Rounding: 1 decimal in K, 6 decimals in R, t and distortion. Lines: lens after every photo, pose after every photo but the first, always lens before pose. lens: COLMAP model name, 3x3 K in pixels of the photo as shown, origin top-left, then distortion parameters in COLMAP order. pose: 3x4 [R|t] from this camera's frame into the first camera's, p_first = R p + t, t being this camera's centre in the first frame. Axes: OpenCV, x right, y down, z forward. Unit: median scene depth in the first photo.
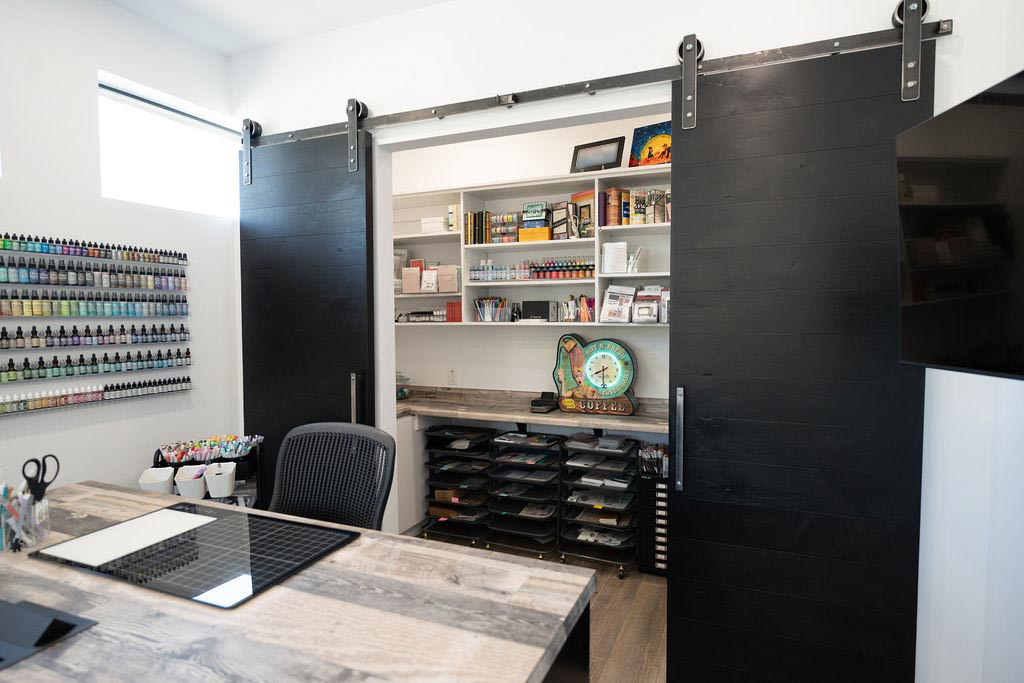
lens RADIAL K [[555.2, 0, 524.7], [0, 555.2, 343.5], [0, 0, 1]] dist [-0.000740, -0.000333]
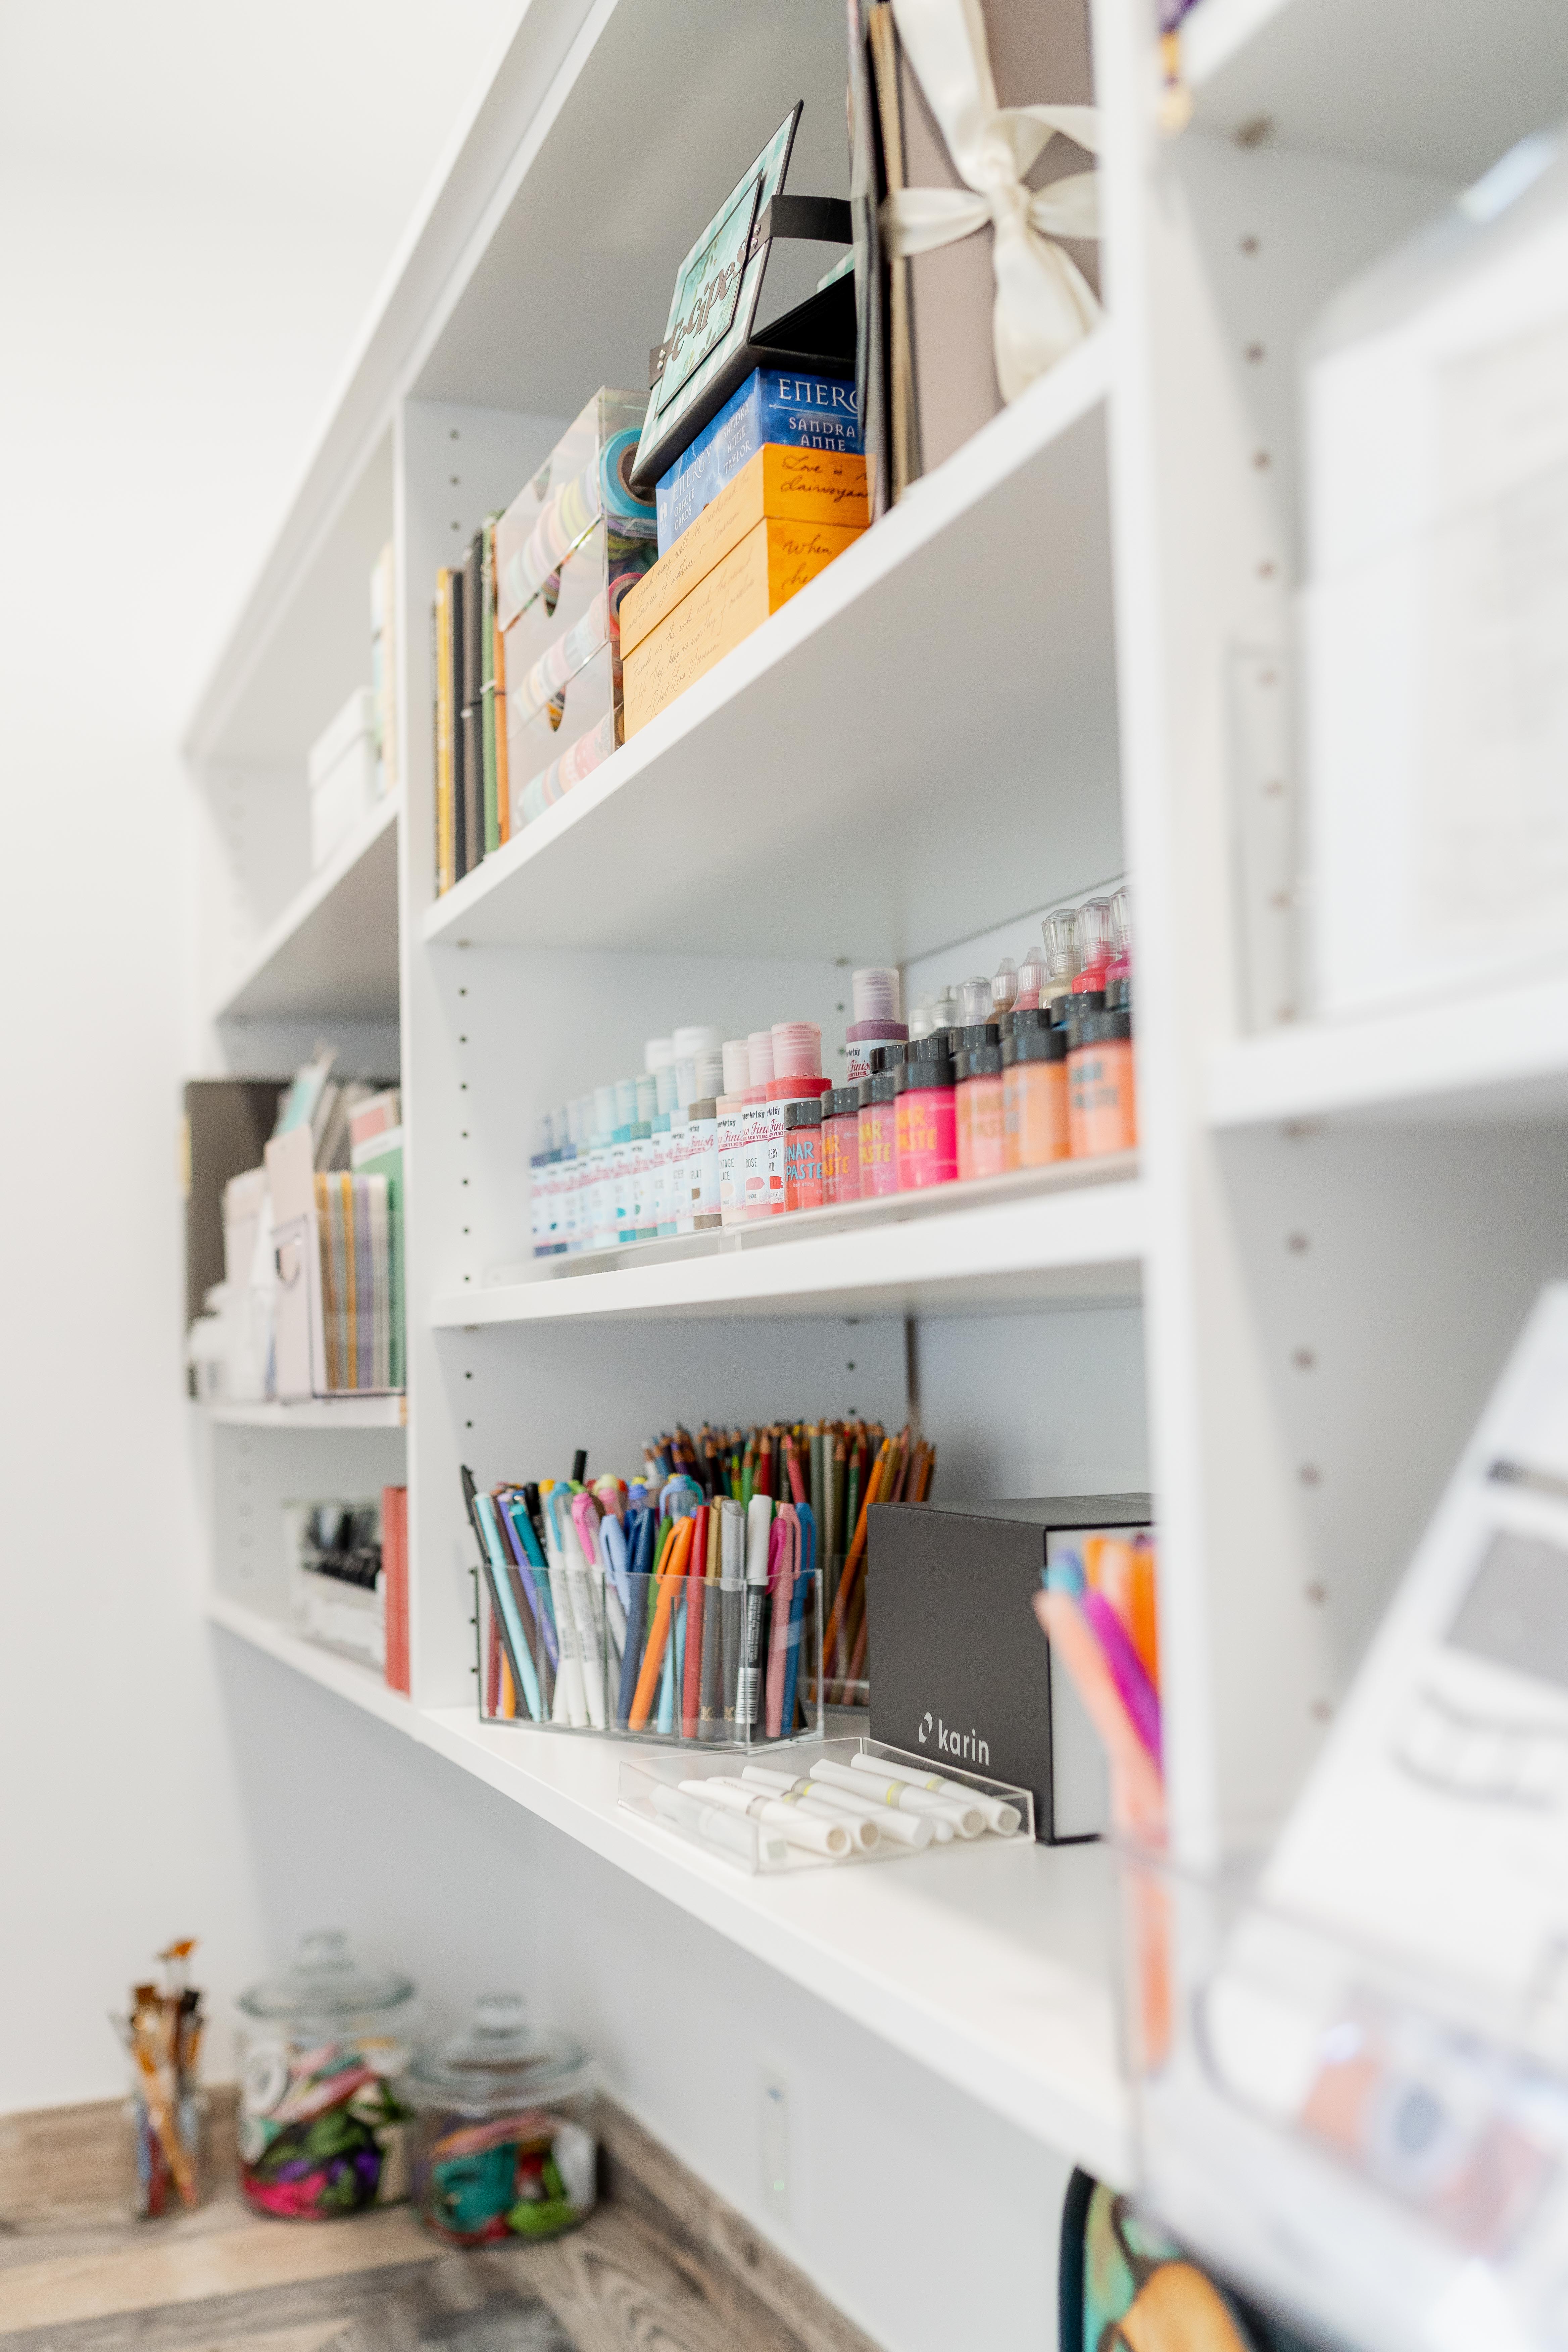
lens RADIAL K [[2243.6, 0, 784.0], [0, 2243.6, 1176.0], [0, 0, 1]] dist [-0.012200, 0.018129]
pose [[0.701955, -0.075563, -0.708201, 0.220095], [-0.010529, 0.993146, -0.116402, -0.087753], [0.712143, 0.089166, 0.696349, 0.792615]]
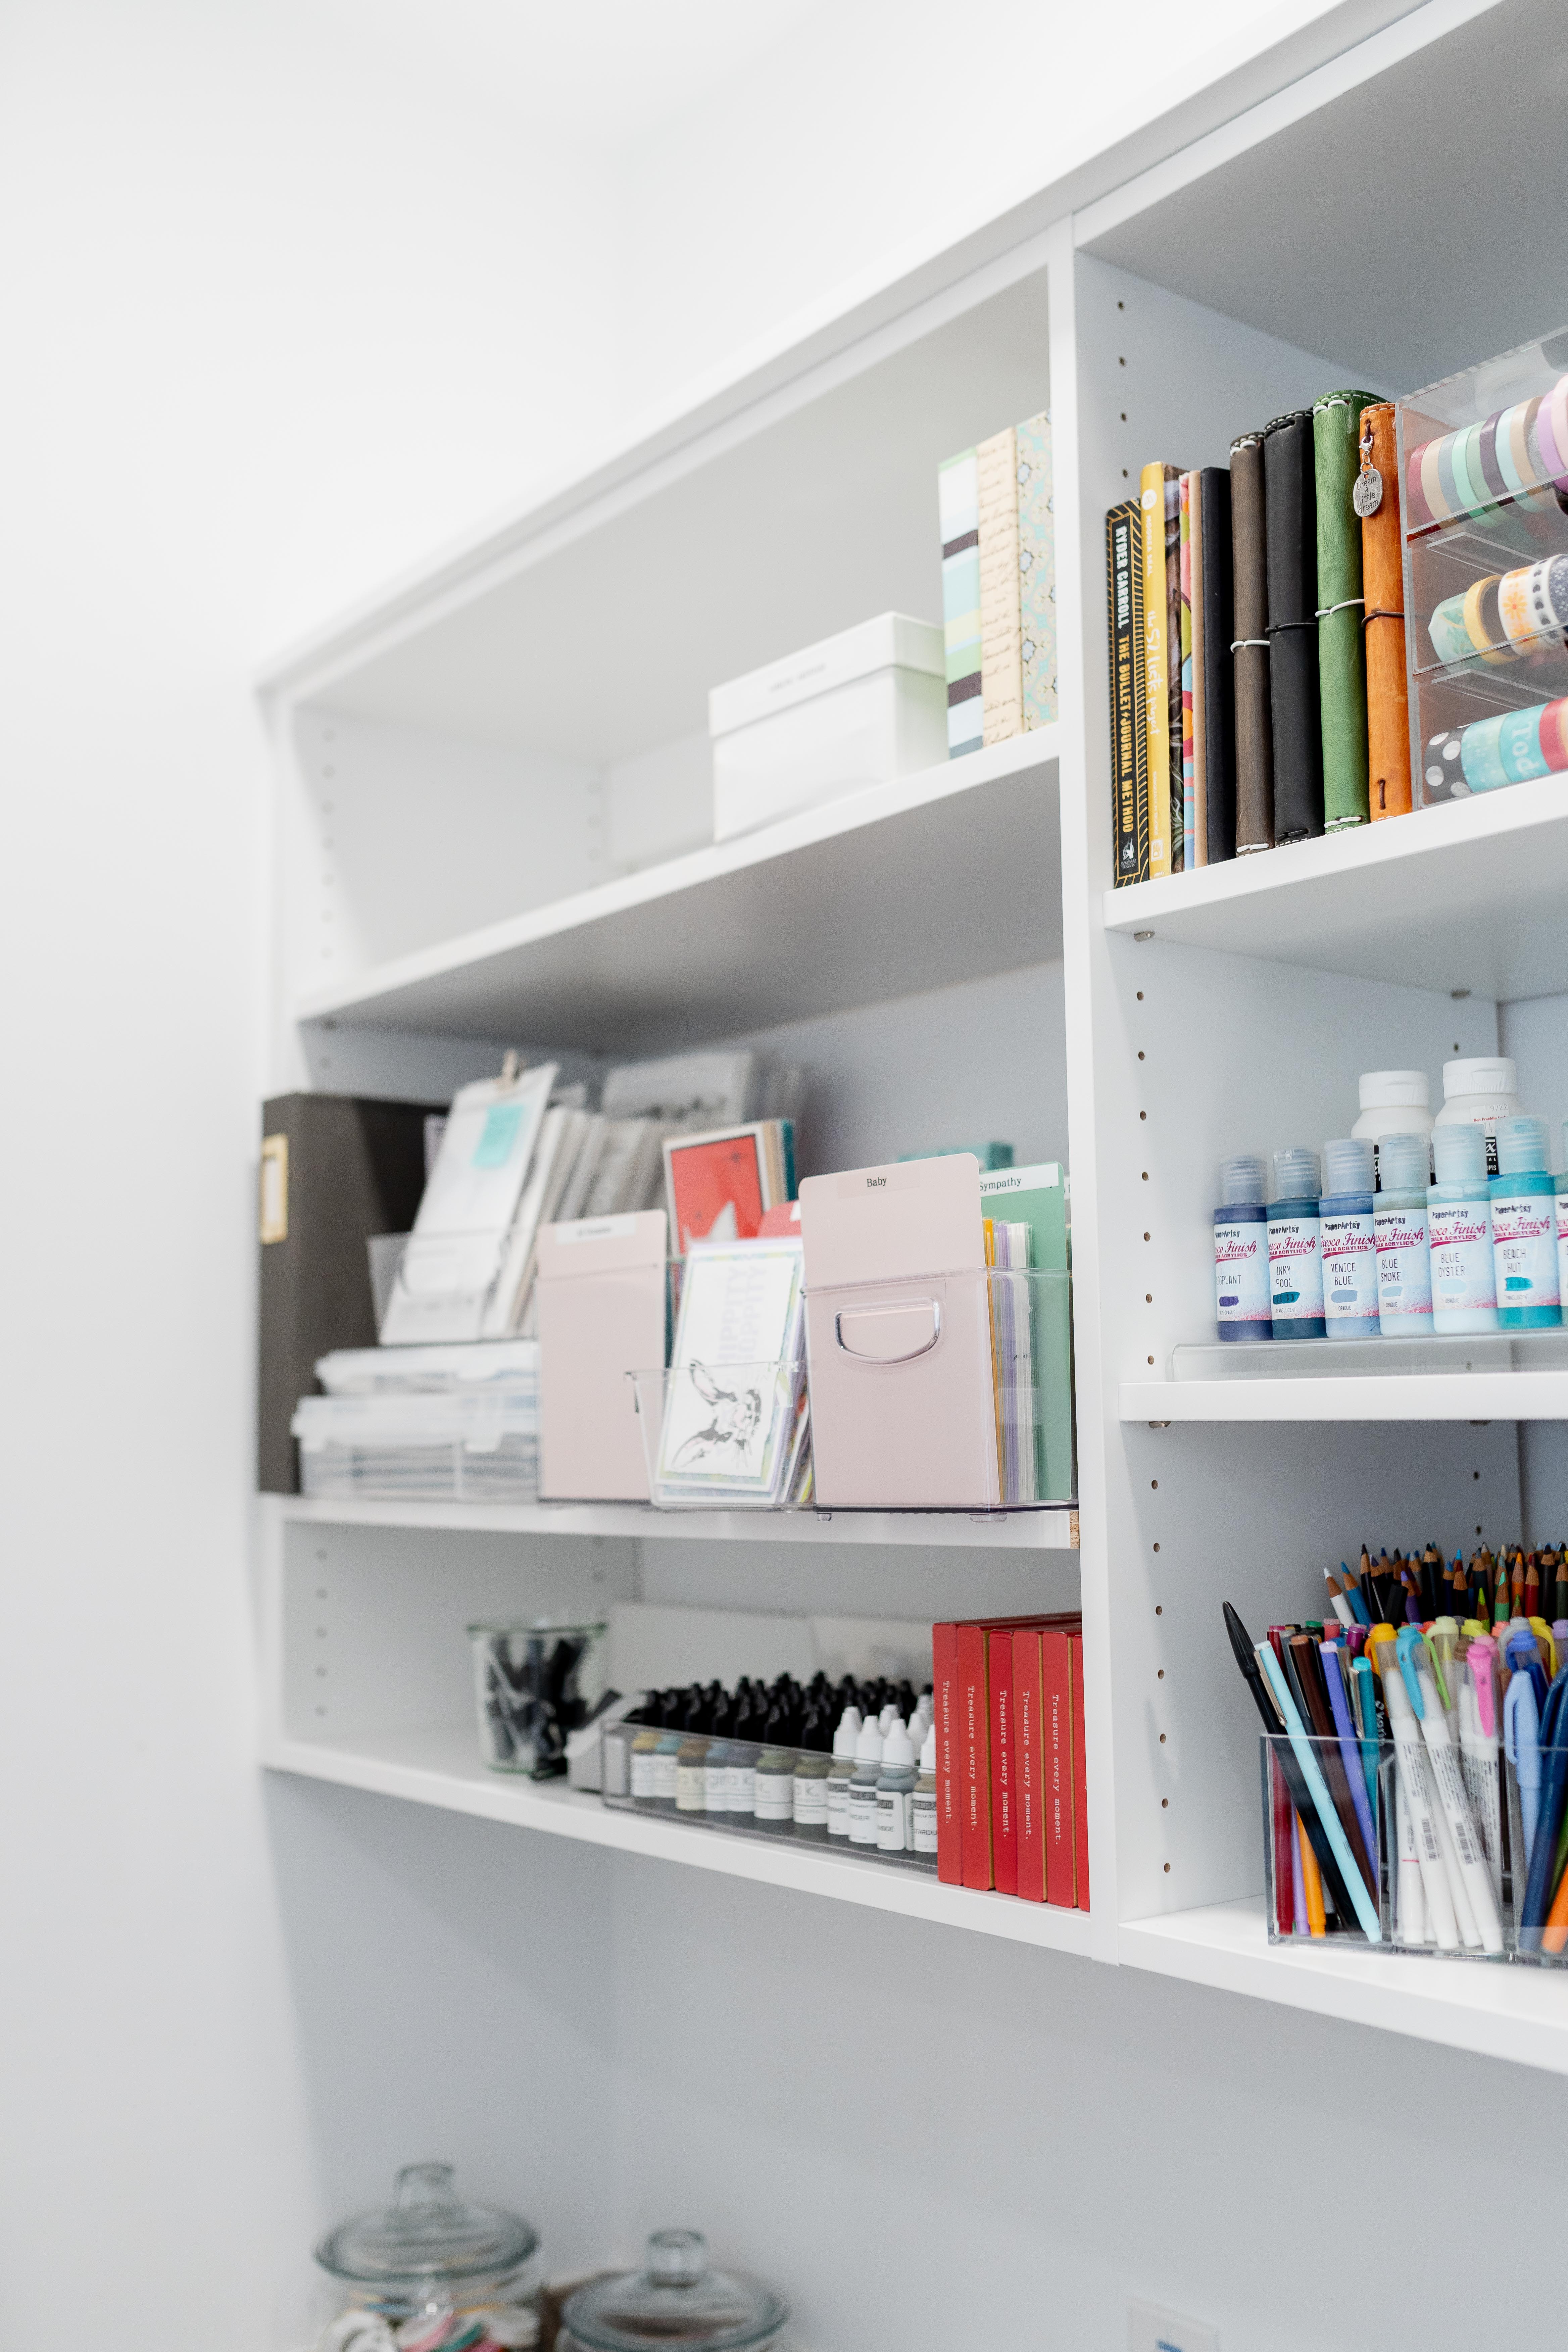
lens RADIAL K [[2243.6, 0, 784.0], [0, 2243.6, 1176.0], [0, 0, 1]] dist [-0.012200, 0.018129]
pose [[0.870759, -0.060615, -0.487959, 0.002476], [-0.018981, 0.987489, -0.156540, -0.091016], [0.491343, 0.145571, 0.858715, 0.733680]]
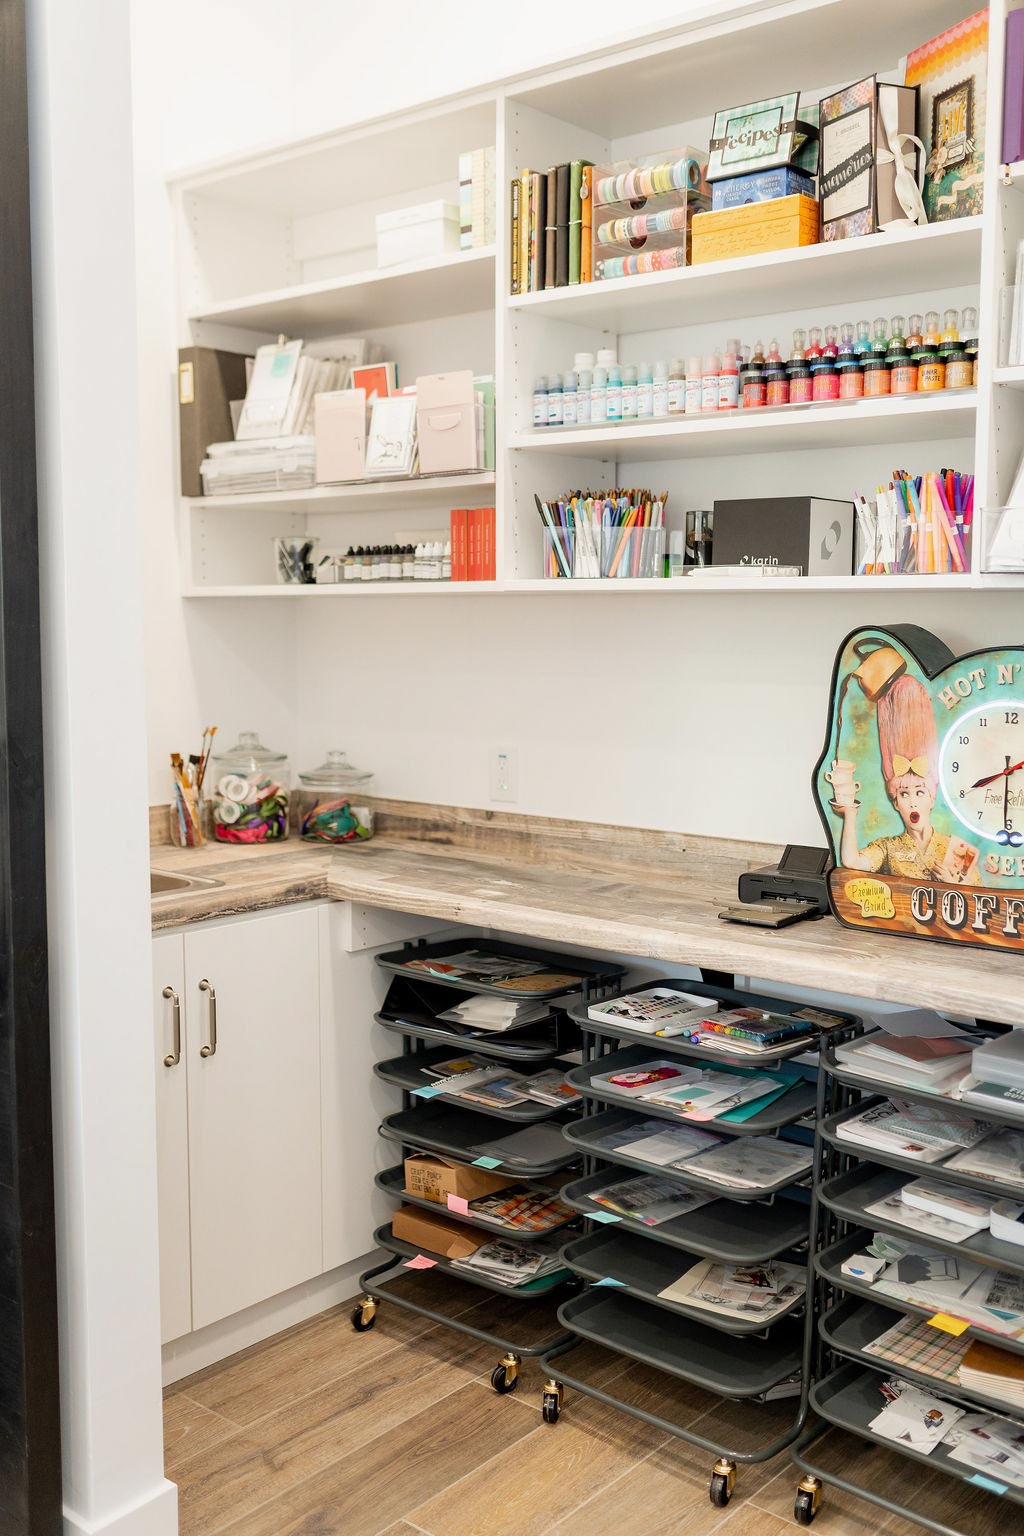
lens RADIAL K [[1465.2, 0, 512.0], [0, 1465.2, 768.0], [0, 0, 1]] dist [-0.012200, 0.018129]
pose [[0.954093, 0.038888, -0.296974, 0.119826], [-0.022090, 0.997971, 0.059713, 0.011754], [0.298694, -0.050411, 0.953017, 0.307888]]
